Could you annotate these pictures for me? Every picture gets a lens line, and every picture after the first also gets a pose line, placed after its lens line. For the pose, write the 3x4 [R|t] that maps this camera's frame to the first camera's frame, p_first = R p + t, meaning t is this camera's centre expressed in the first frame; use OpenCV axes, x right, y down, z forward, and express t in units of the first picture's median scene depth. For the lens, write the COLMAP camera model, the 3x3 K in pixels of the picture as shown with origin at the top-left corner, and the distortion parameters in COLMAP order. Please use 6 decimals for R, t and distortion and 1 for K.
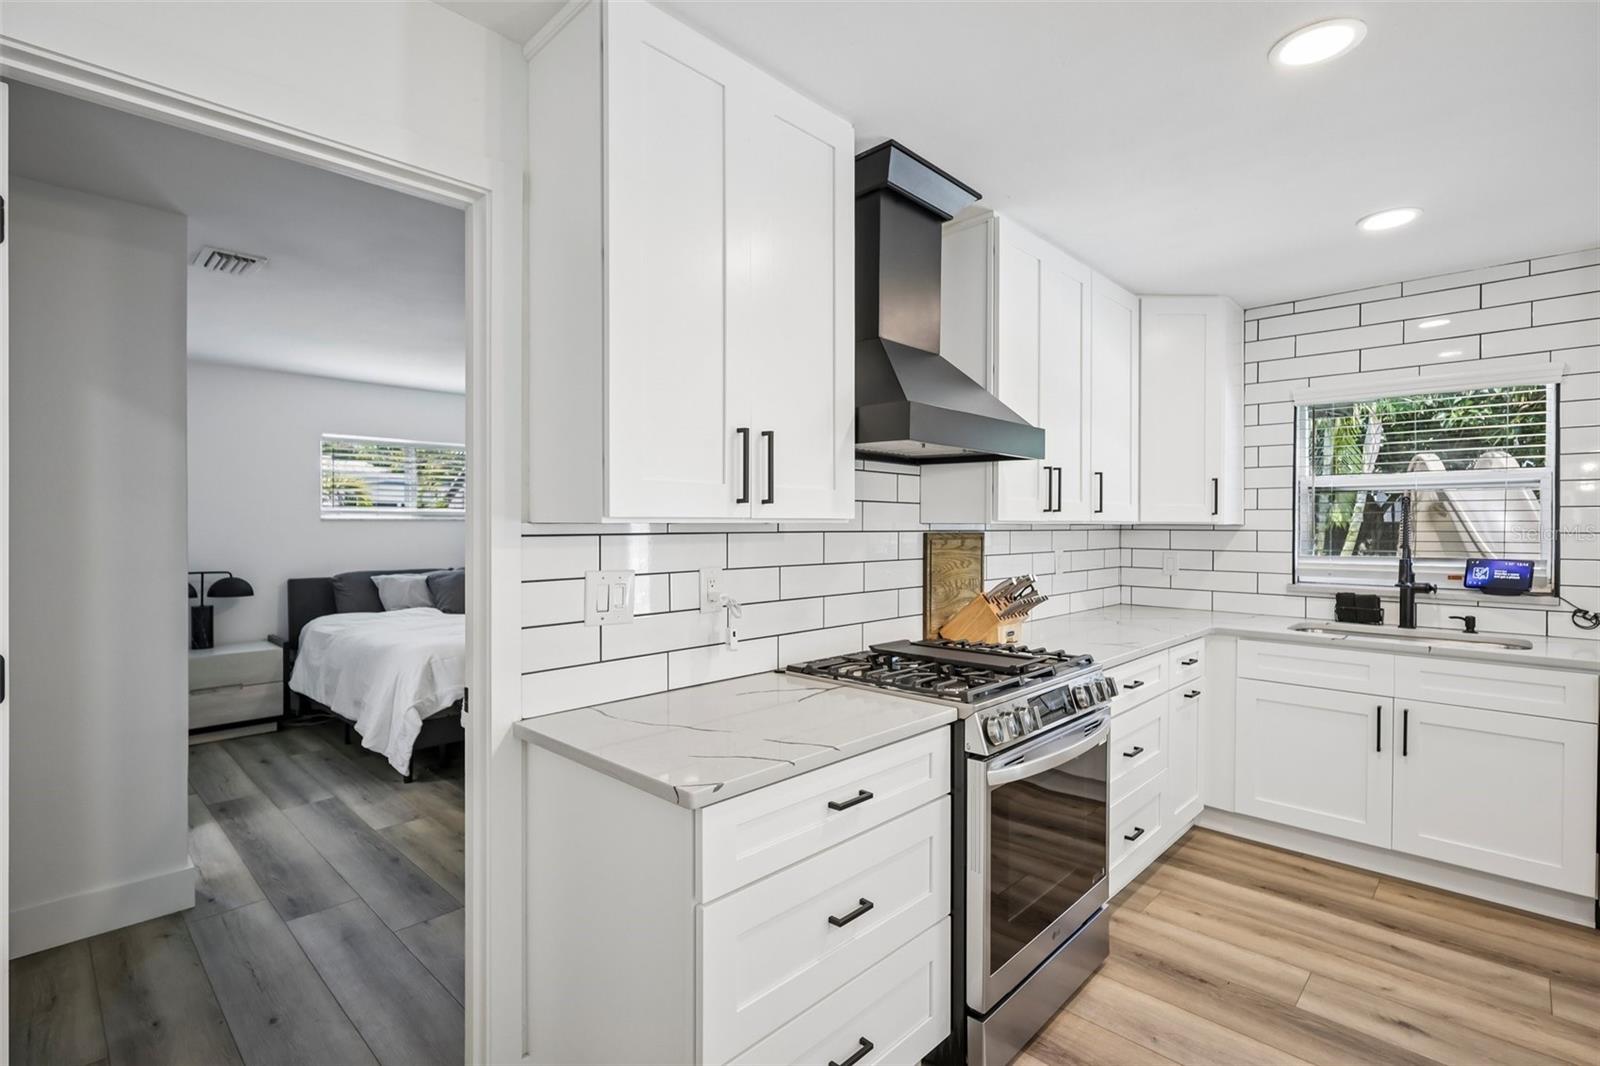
lens RADIAL K [[749.0, 0, 799.6], [0, 749.0, 526.7], [0, 0, 1]] dist [0.000220, -0.000094]
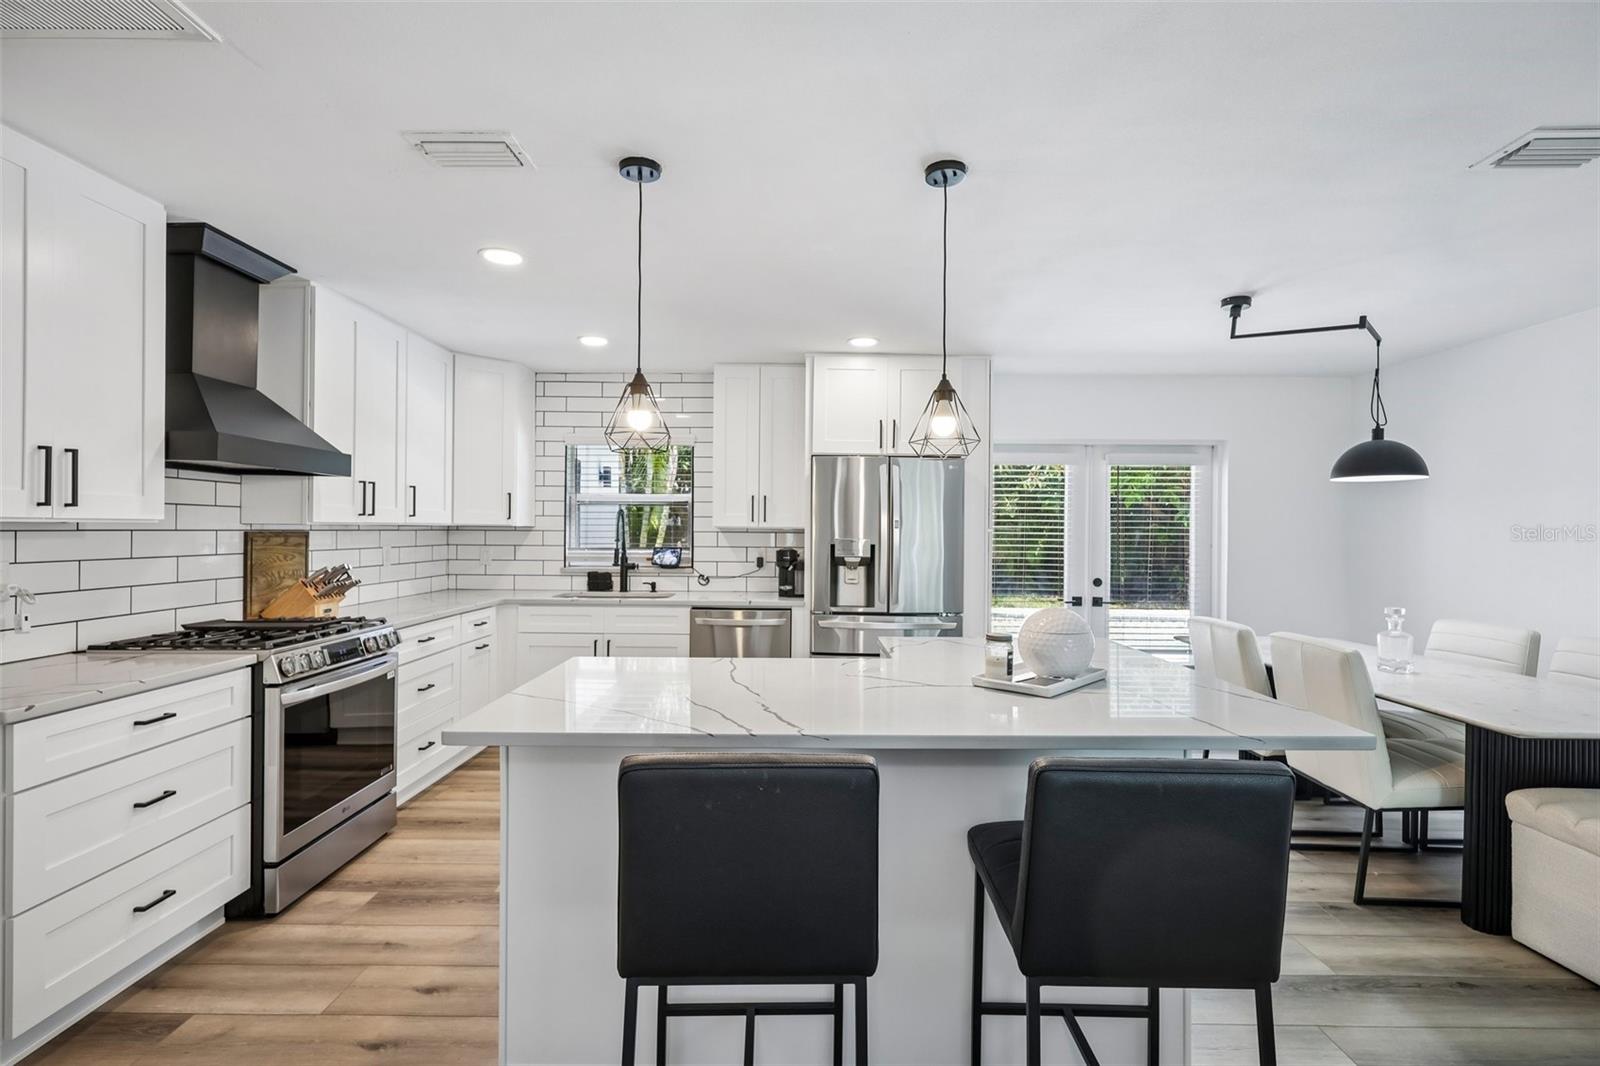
lens RADIAL K [[749.0, 0, 799.6], [0, 749.0, 526.7], [0, 0, 1]] dist [0.000220, -0.000094]
pose [[0.726190, 0.004305, 0.687480, -0.012004], [-0.001698, 0.999989, -0.004468, 0.003984], [-0.687492, 0.002077, 0.726189, -0.467288]]
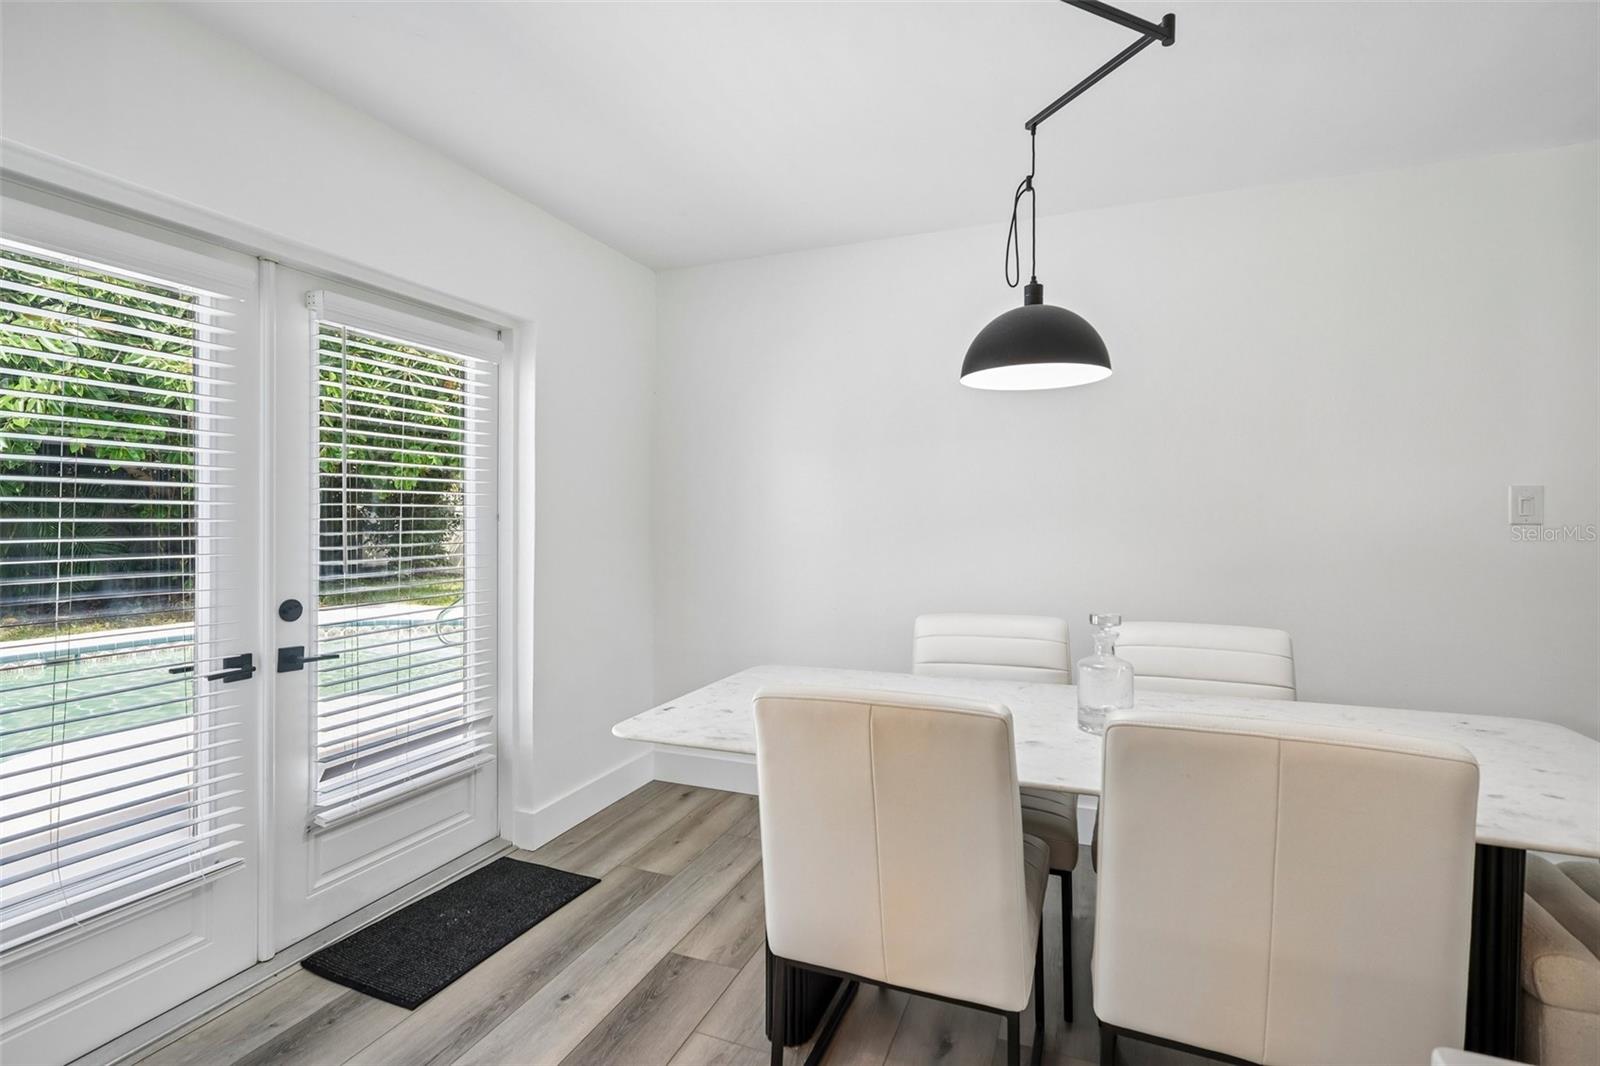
lens RADIAL K [[767.7, 0, 790.5], [0, 767.7, 520.8], [0, 0, 1]] dist [0.001773, -0.000047]
pose [[-0.370696, -0.009858, 0.928702, 0.933869], [0.000723, 0.999940, 0.010903, 0.036825], [-0.928754, 0.004713, -0.370666, 0.209490]]
